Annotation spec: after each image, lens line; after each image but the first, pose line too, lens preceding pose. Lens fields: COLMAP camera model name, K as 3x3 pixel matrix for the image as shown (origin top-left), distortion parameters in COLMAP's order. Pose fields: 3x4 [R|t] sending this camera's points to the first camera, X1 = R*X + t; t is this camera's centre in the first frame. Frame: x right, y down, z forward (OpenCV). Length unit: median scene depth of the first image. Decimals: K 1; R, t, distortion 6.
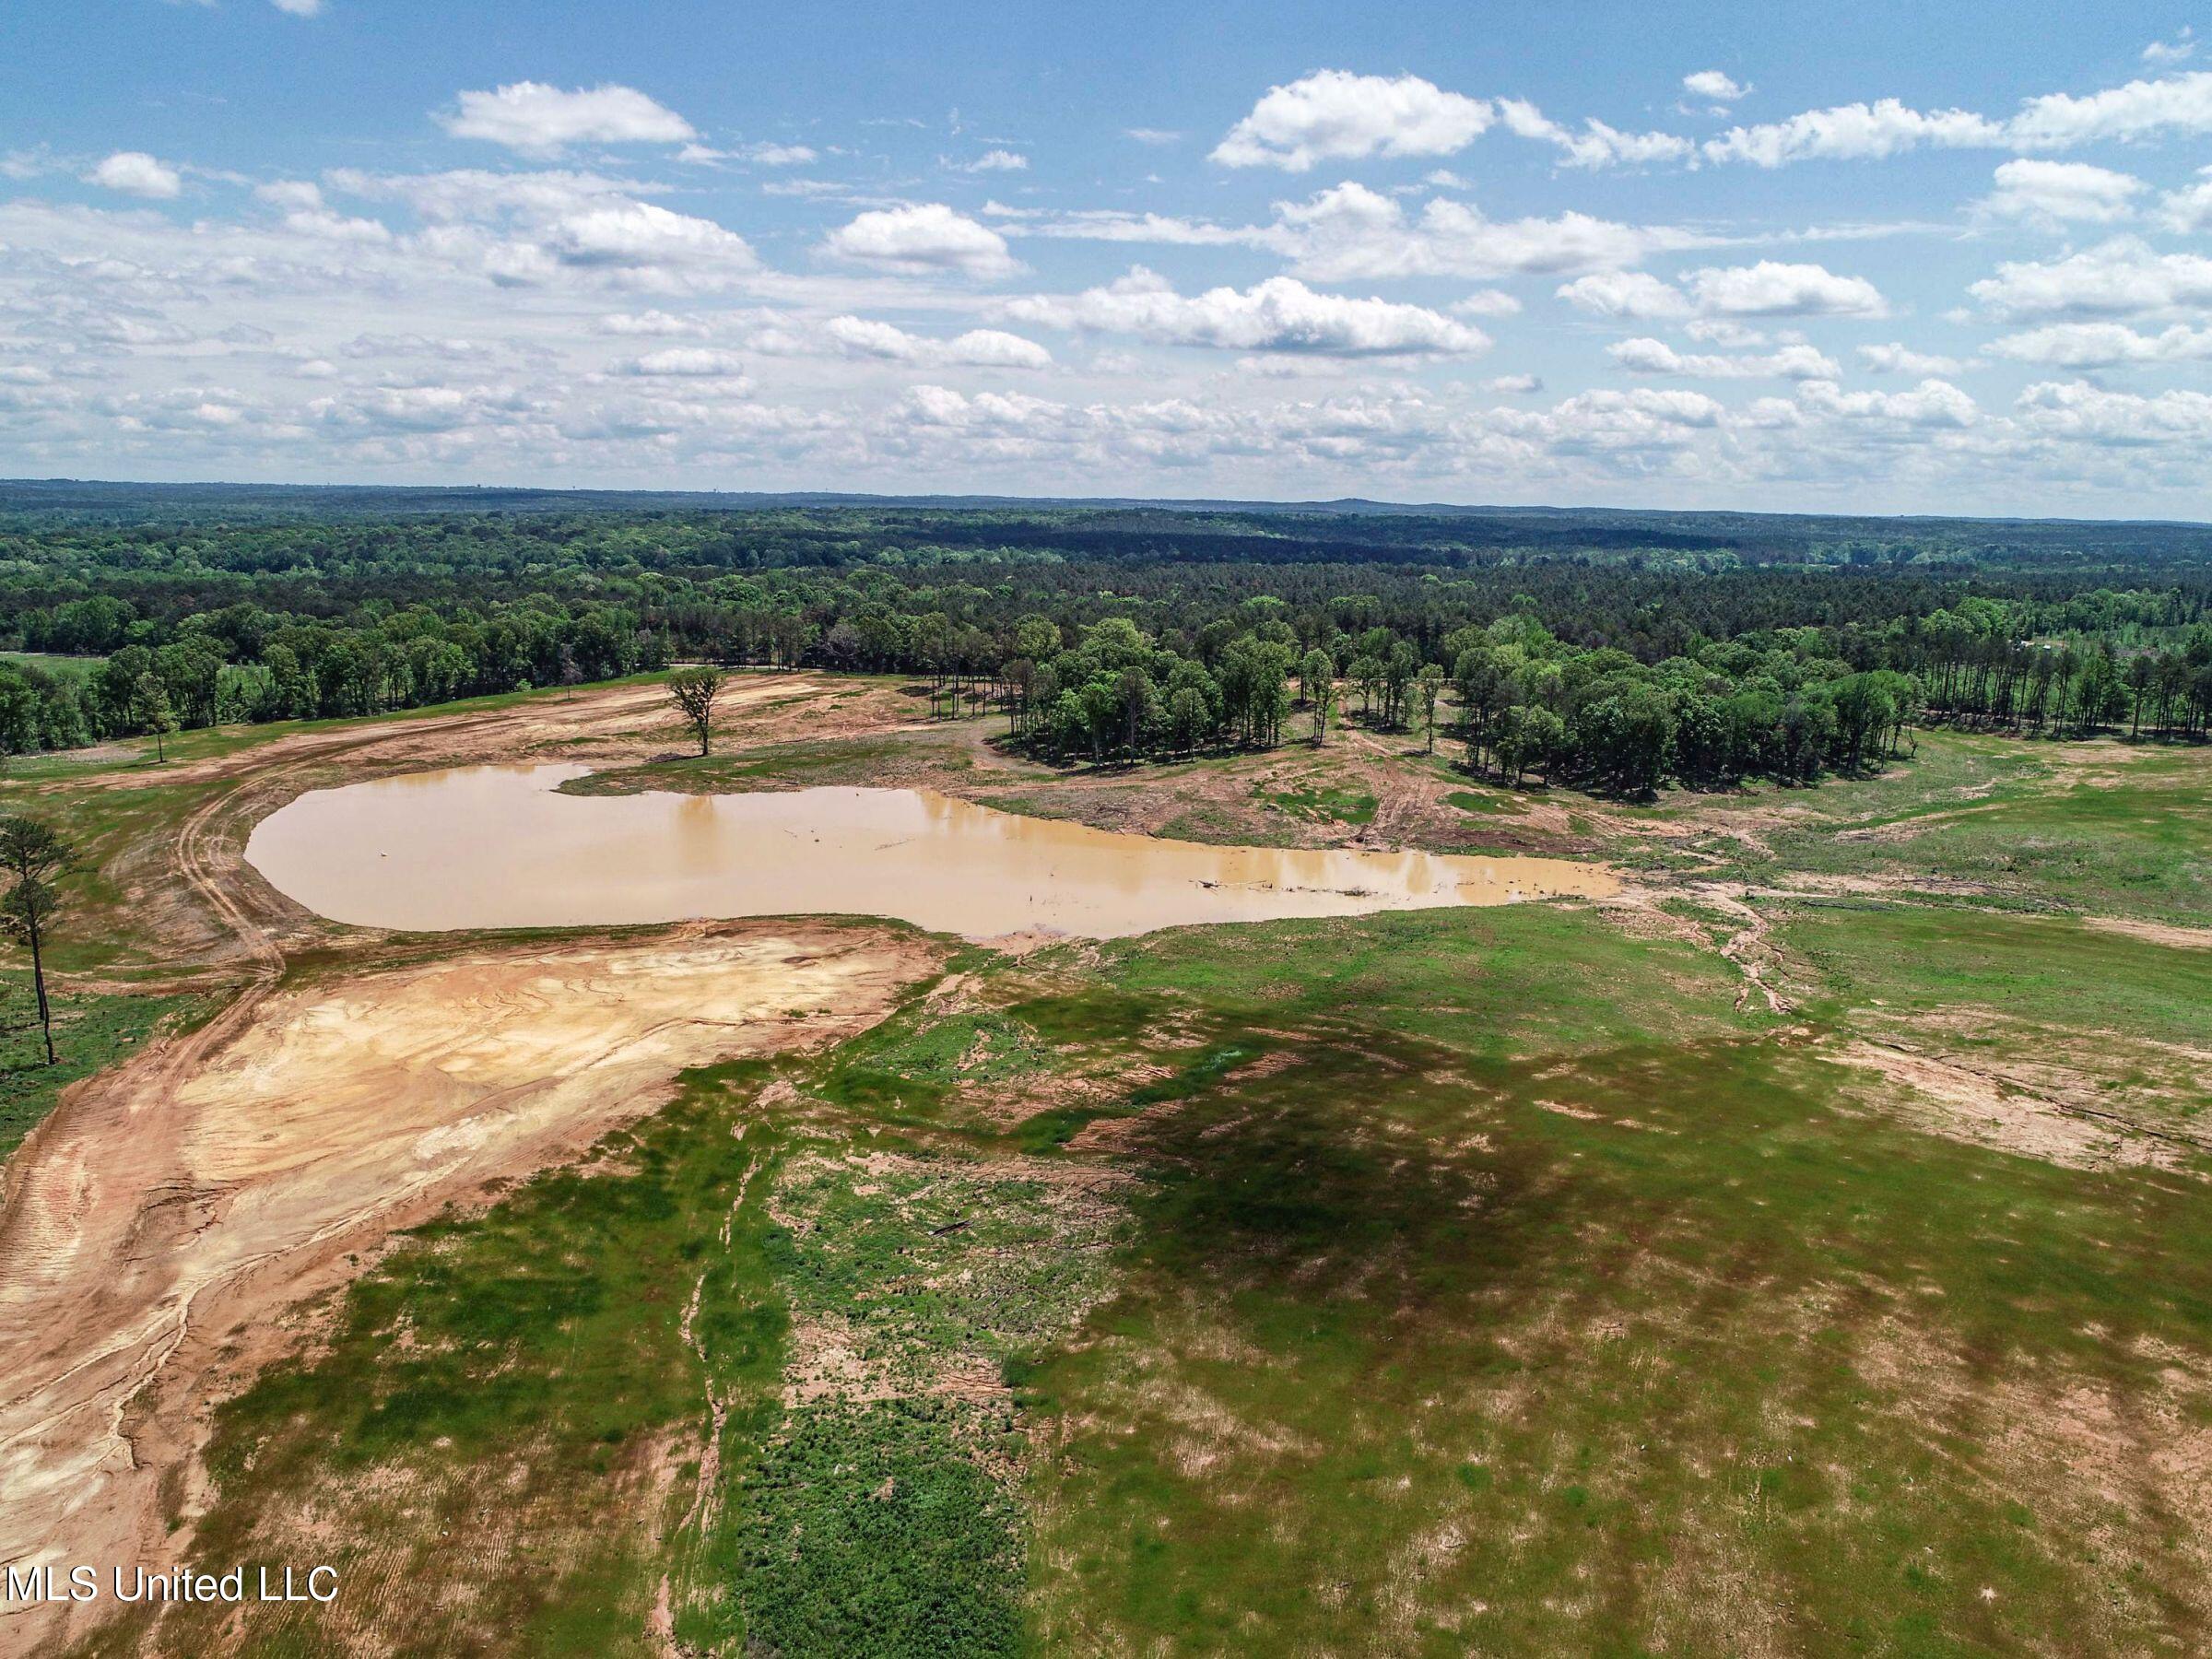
lens RADIAL K [[1659.4, 0, 1120.4], [0, 1659.4, 815.1], [0, 0, 1]] dist [-0.003494, -0.003810]
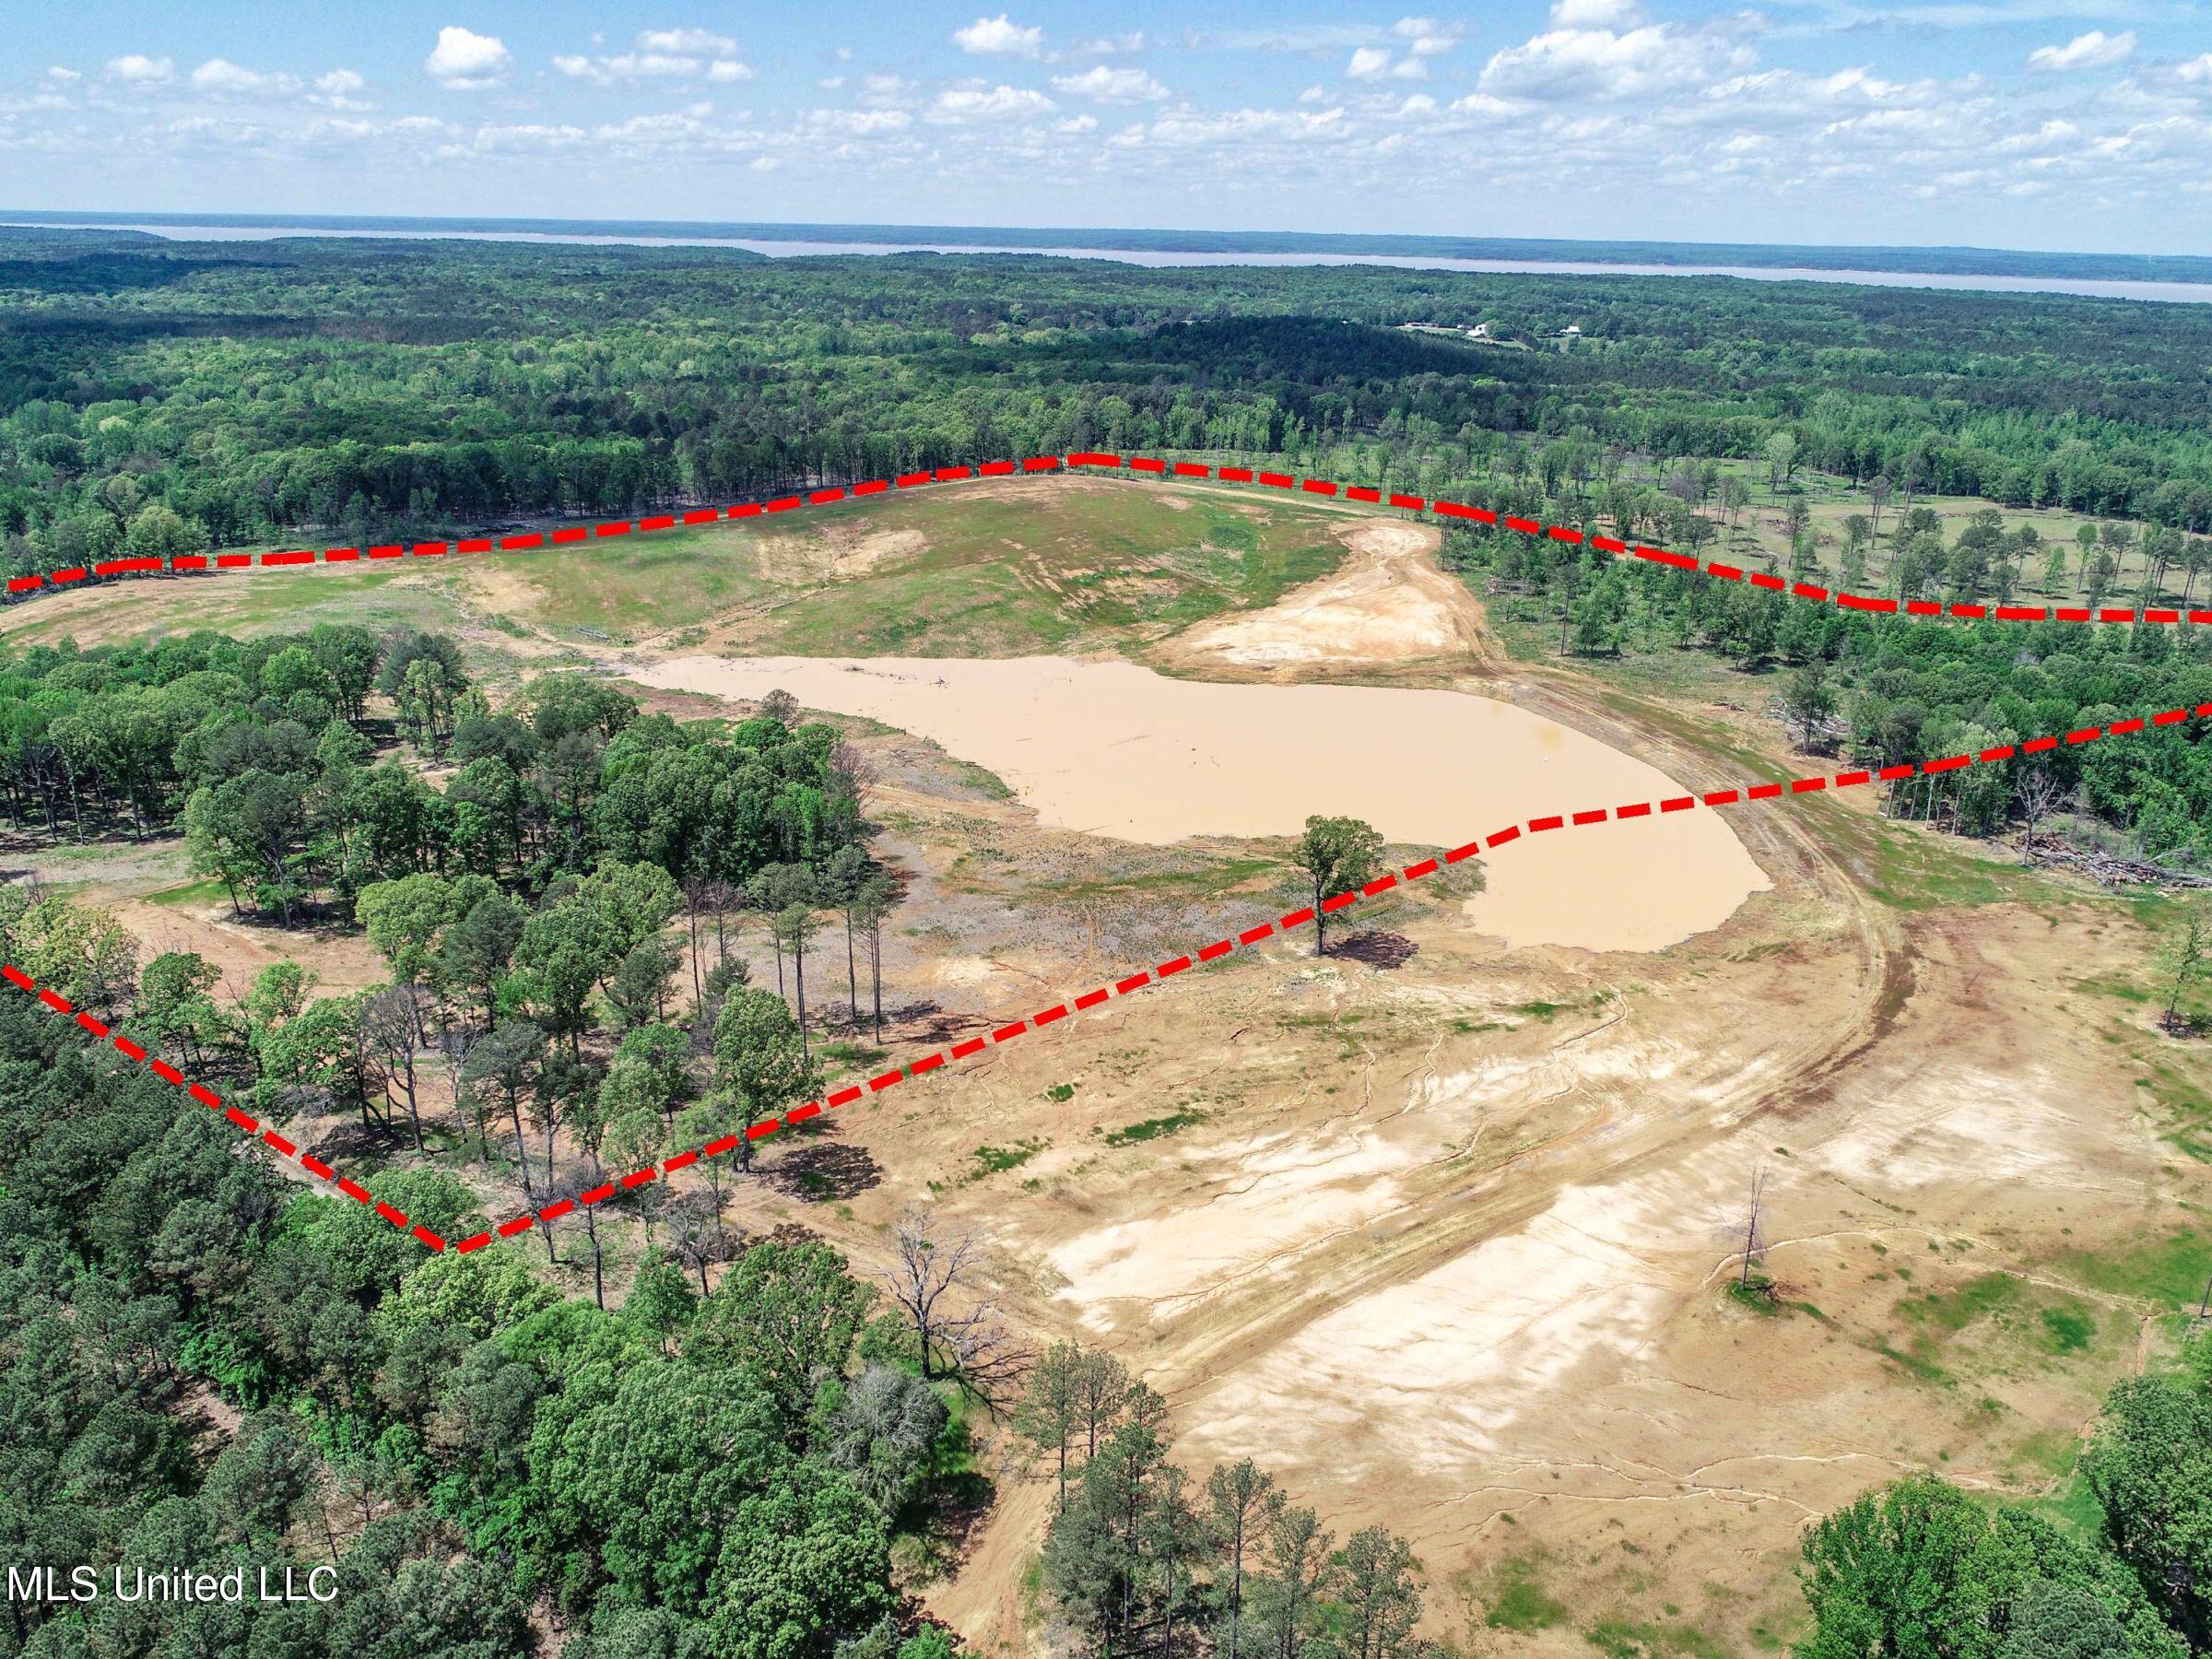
lens RADIAL K [[1659.4, 0, 1136.4], [0, 1659.4, 851.4], [0, 0, 1]] dist [-0.003494, -0.003810]
pose [[-0.960004, -0.140059, 0.242439, -0.277712], [0.009734, 0.848671, 0.528831, -0.342732], [-0.279819, 0.510040, -0.813364, 1.270809]]
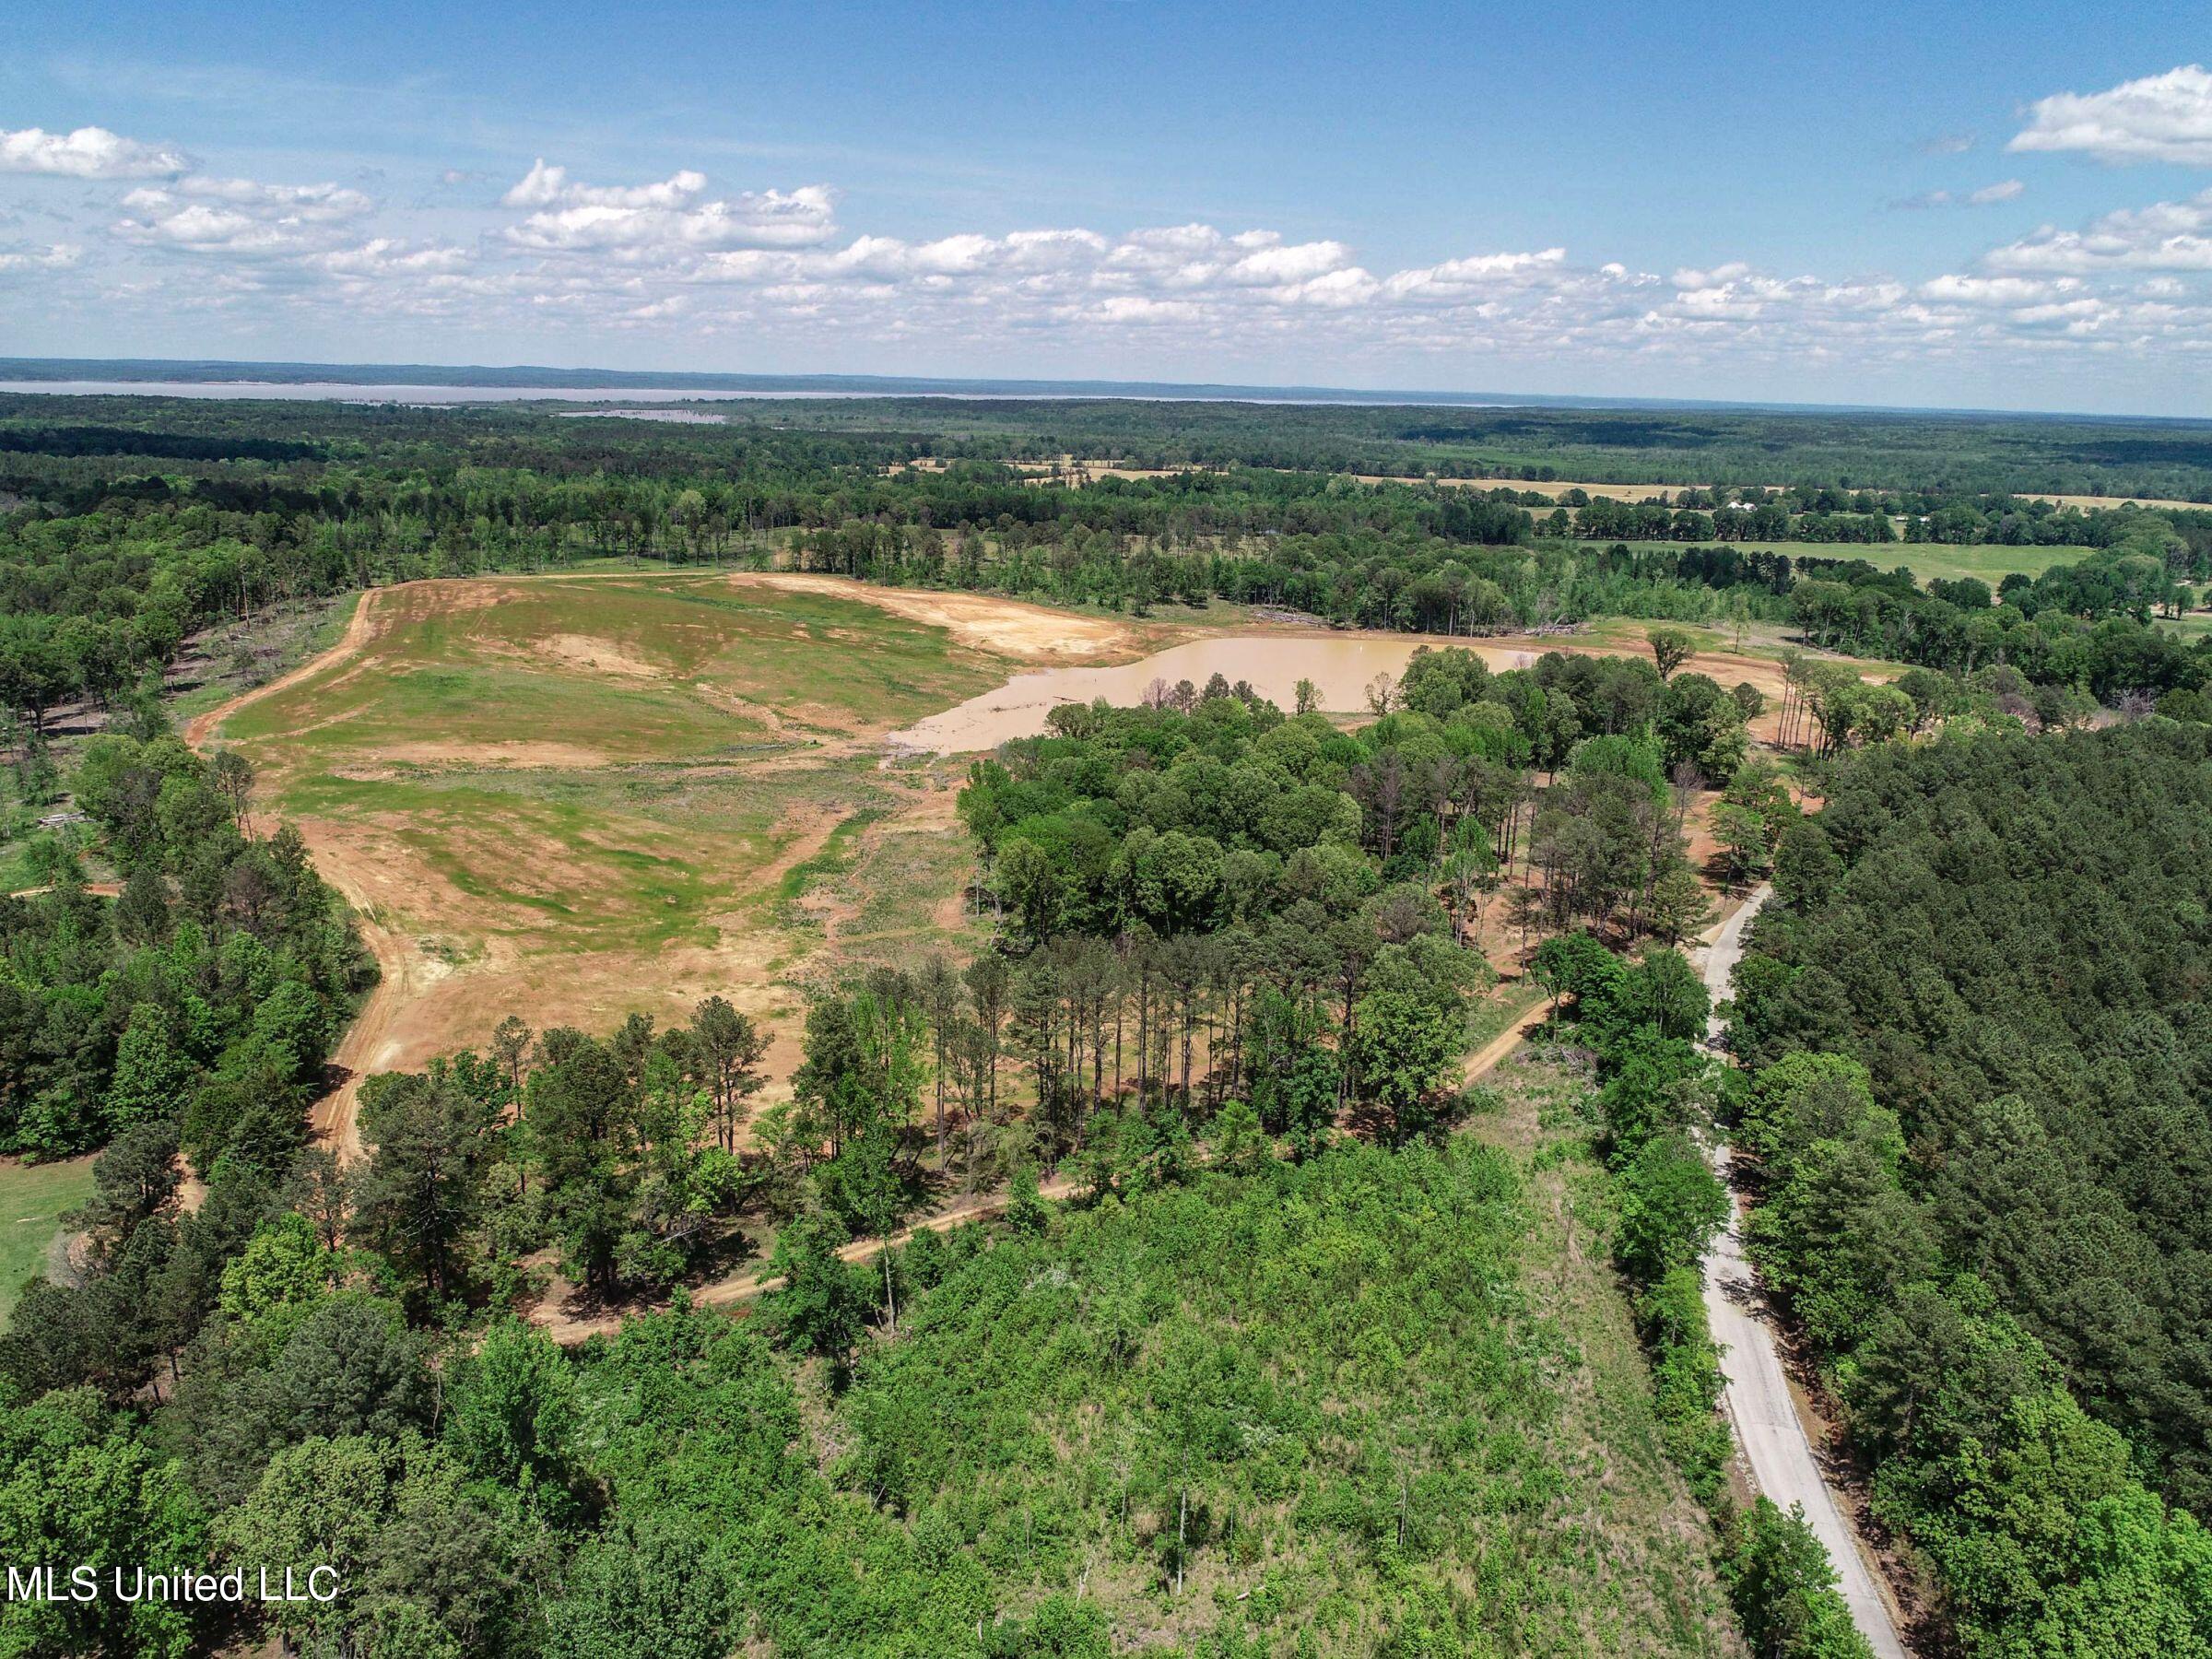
lens RADIAL K [[1659.4, 0, 1130.3], [0, 1659.4, 812.5], [0, 0, 1]] dist [-0.003494, -0.003810]
pose [[-0.604204, 0.165240, -0.779508, 0.767042], [-0.191126, 0.919651, 0.343092, -0.251626], [0.773568, 0.356282, -0.524075, 1.133400]]
